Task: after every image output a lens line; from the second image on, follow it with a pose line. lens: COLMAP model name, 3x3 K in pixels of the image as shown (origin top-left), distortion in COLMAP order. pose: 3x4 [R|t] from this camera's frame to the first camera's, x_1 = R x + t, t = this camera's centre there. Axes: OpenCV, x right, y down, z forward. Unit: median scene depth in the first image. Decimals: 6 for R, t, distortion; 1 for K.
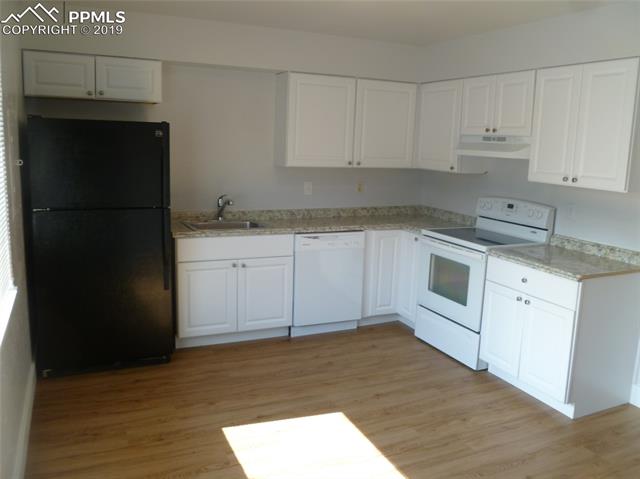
lens RADIAL K [[544.2, 0, 320.0], [0, 544.2, 239.5], [0, 0, 1]] dist [-0.067268, 0.003685]
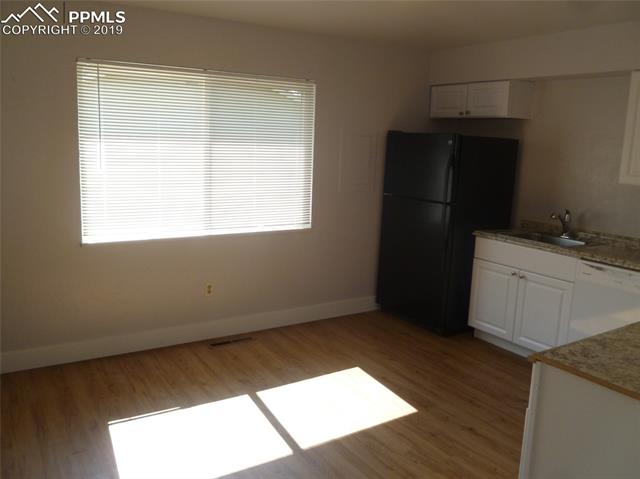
lens RADIAL K [[544.2, 0, 320.0], [0, 544.2, 239.5], [0, 0, 1]] dist [-0.067268, 0.003685]
pose [[0.137047, 0.145597, -0.979806, 0.815771], [-0.204011, 0.972082, 0.115914, -0.060962], [0.969328, 0.184006, 0.162925, 0.512321]]
